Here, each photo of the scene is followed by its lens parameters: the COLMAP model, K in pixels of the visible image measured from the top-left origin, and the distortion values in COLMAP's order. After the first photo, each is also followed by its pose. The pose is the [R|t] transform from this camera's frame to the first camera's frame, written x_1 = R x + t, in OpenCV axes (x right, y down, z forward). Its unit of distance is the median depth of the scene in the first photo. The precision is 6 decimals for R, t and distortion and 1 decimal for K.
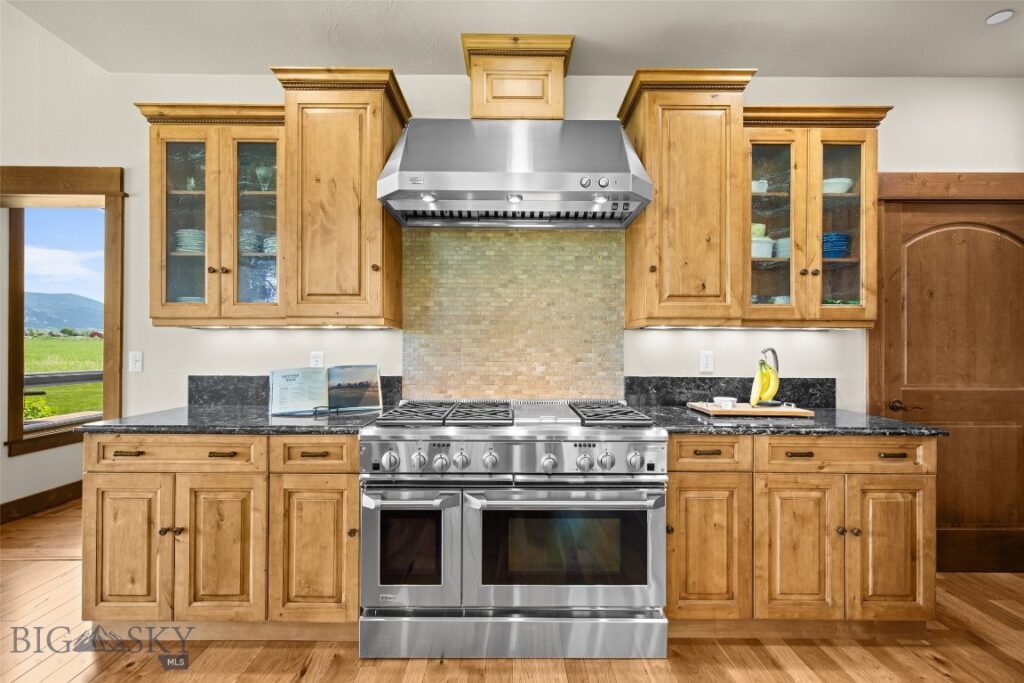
lens RADIAL K [[462.6, 0, 515.4], [0, 462.6, 344.0], [0, 0, 1]] dist [0.005158, -0.000190]
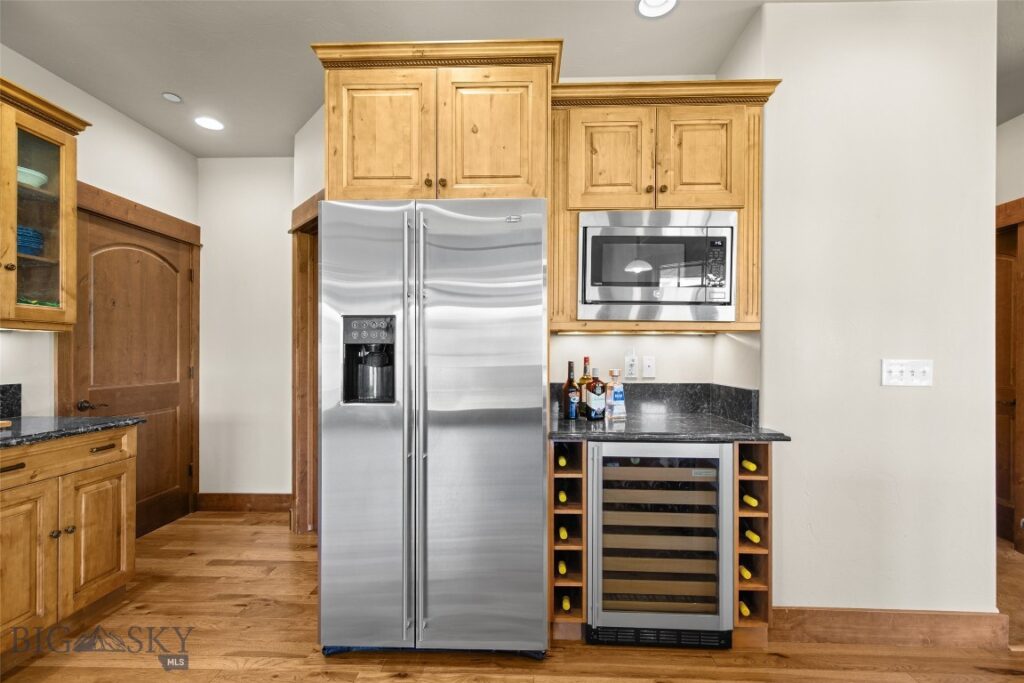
lens RADIAL K [[462.6, 0, 509.2], [0, 462.6, 353.8], [0, 0, 1]] dist [0.005158, -0.000190]
pose [[0.054926, -0.006006, 0.998472, -0.208449], [-0.009665, 0.999932, 0.006546, -0.000759], [-0.998444, -0.010009, 0.054865, -0.020270]]
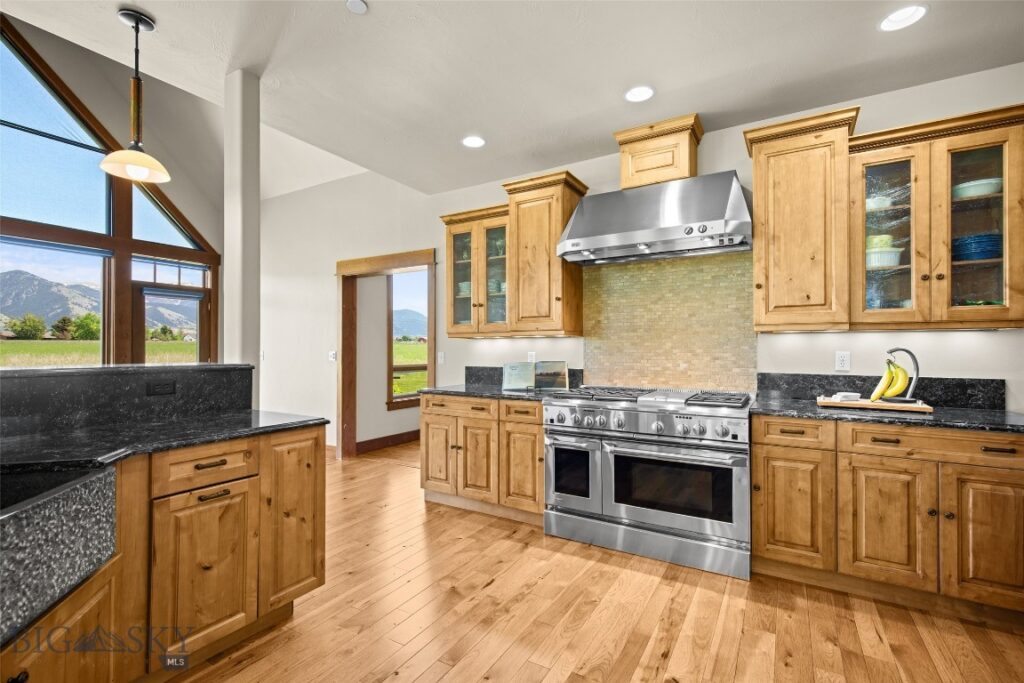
lens RADIAL K [[462.6, 0, 514.4], [0, 462.6, 343.1], [0, 0, 1]] dist [0.005158, -0.000190]
pose [[0.858427, -0.010966, -0.512818, 0.365473], [0.008519, 0.999938, -0.007123, -0.004133], [0.512865, 0.001746, 0.858468, -0.415909]]
